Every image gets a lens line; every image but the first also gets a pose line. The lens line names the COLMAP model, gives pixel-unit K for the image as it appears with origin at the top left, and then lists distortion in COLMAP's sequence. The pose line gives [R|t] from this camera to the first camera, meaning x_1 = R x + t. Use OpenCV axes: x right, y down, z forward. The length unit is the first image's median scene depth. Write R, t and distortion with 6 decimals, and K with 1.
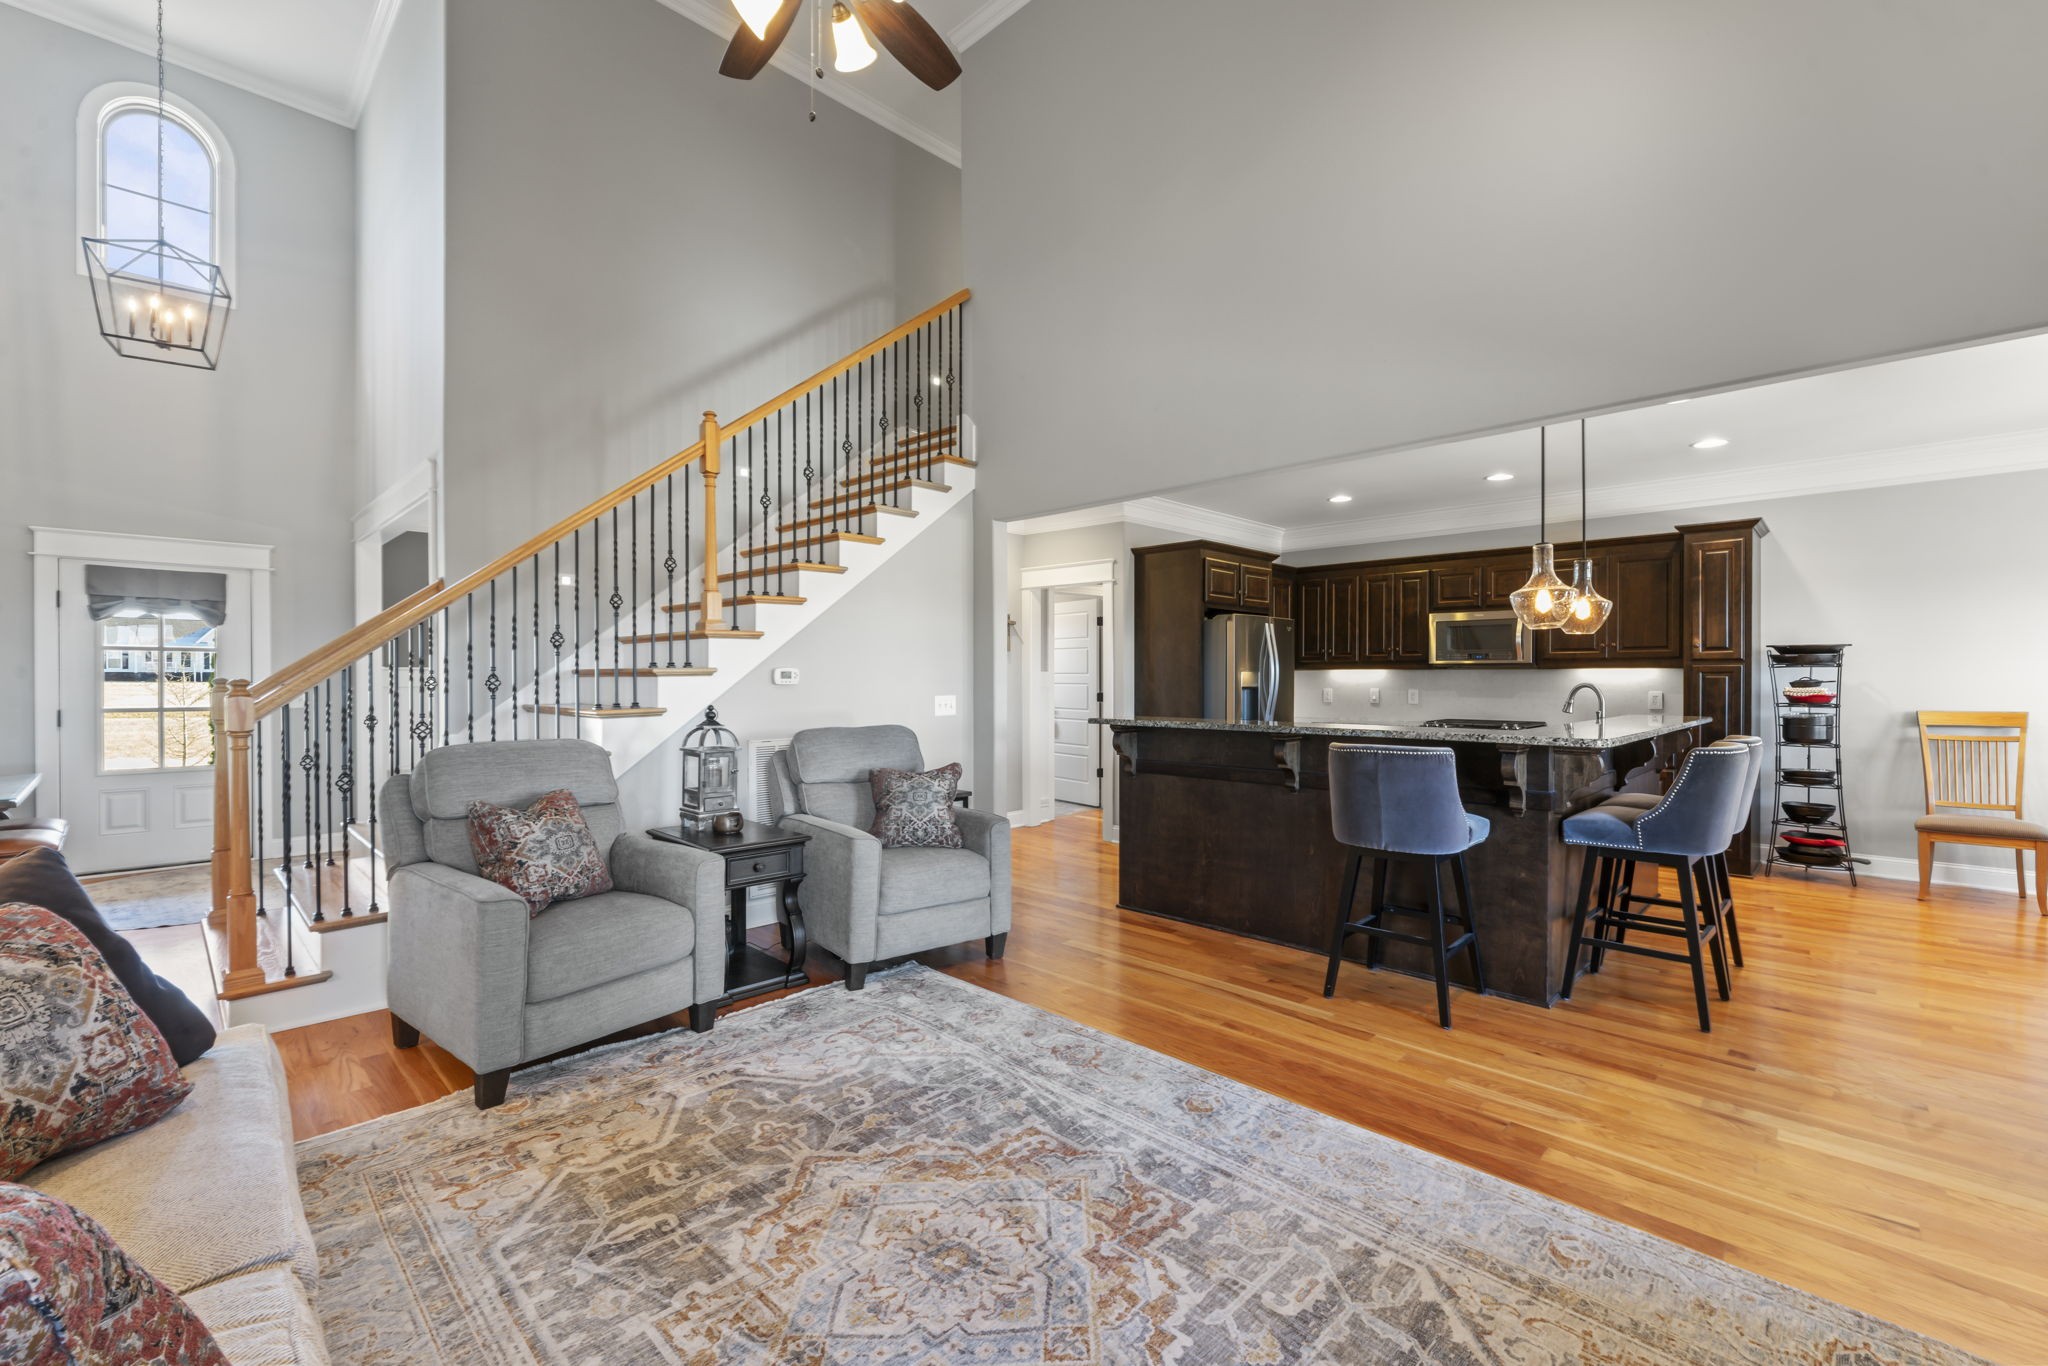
lens RADIAL K [[838.8, 0, 1027.7], [0, 838.8, 671.5], [0, 0, 1]] dist [-0.000605, 0.000005]
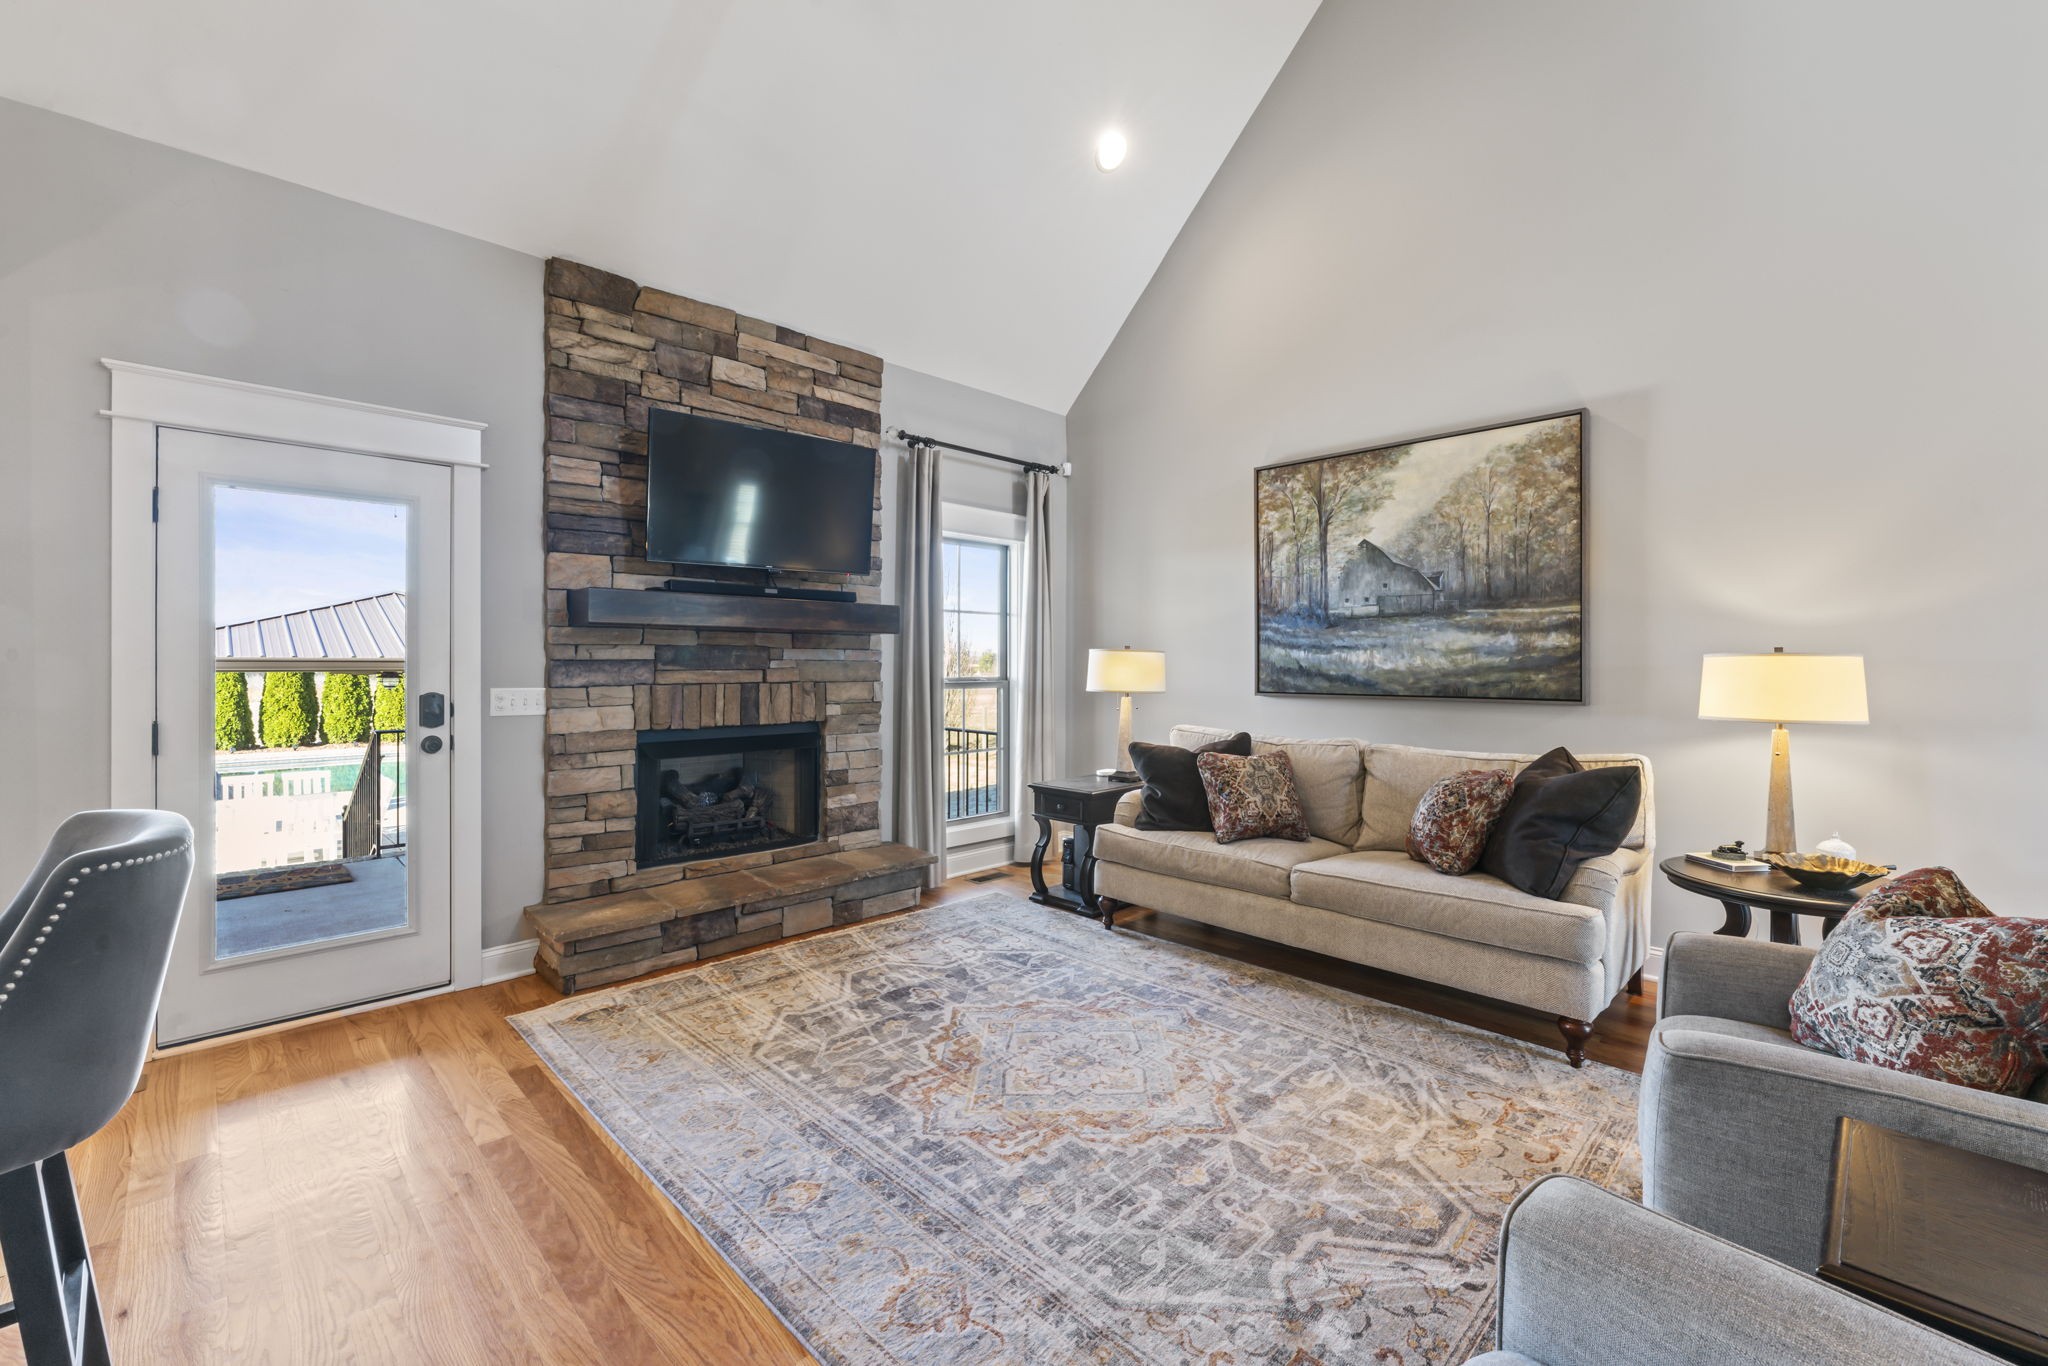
lens RADIAL K [[838.8, 0, 1027.7], [0, 838.8, 671.5], [0, 0, 1]] dist [-0.000605, 0.000005]
pose [[-0.999970, -0.005103, 0.005784, -0.013350], [-0.005065, 0.999967, 0.006429, 0.014117], [-0.005816, 0.006399, -0.999963, 1.965766]]
